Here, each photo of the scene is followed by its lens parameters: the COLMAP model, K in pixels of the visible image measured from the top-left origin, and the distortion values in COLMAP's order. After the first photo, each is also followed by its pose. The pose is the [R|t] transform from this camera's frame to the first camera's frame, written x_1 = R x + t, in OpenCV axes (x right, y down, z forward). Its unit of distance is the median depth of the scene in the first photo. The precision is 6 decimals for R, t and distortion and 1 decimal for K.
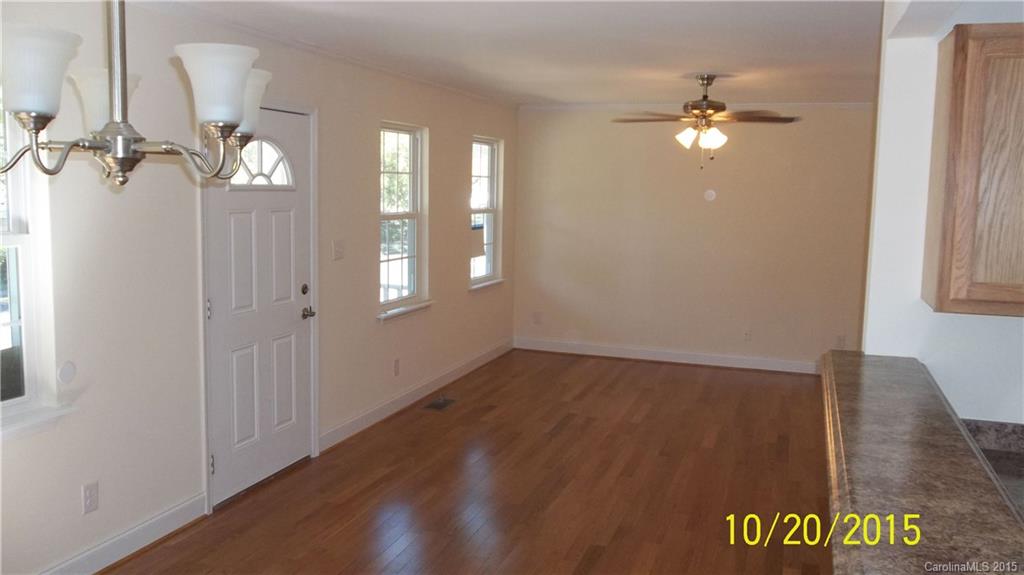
lens RADIAL K [[834.7, 0, 512.0], [0, 834.7, 287.5], [0, 0, 1]] dist [-0.047367, 0.064338]
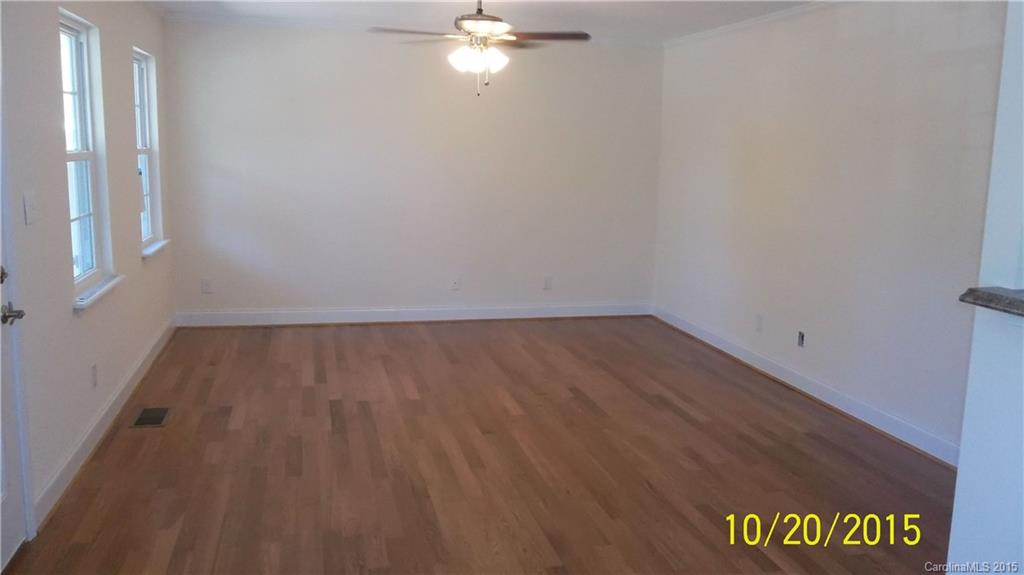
lens RADIAL K [[834.7, 0, 512.0], [0, 834.7, 287.5], [0, 0, 1]] dist [-0.047367, 0.064338]
pose [[0.842351, -0.092815, 0.530877, -0.216708], [0.060738, 0.995132, 0.077609, -0.010419], [-0.535496, -0.033130, 0.843888, 0.250745]]
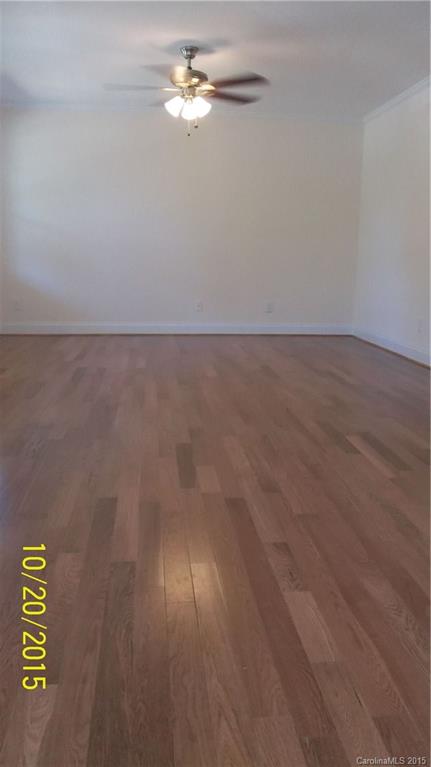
lens RADIAL K [[625.2, 0, 217.9], [0, 625.2, 392.4], [0, 0, 1]] dist [-0.047367, 0.064338]
pose [[0.907652, -0.095573, 0.408697, -0.113744], [0.053575, 0.992146, 0.113029, 0.109853], [-0.416290, -0.080695, 0.905644, 0.192384]]
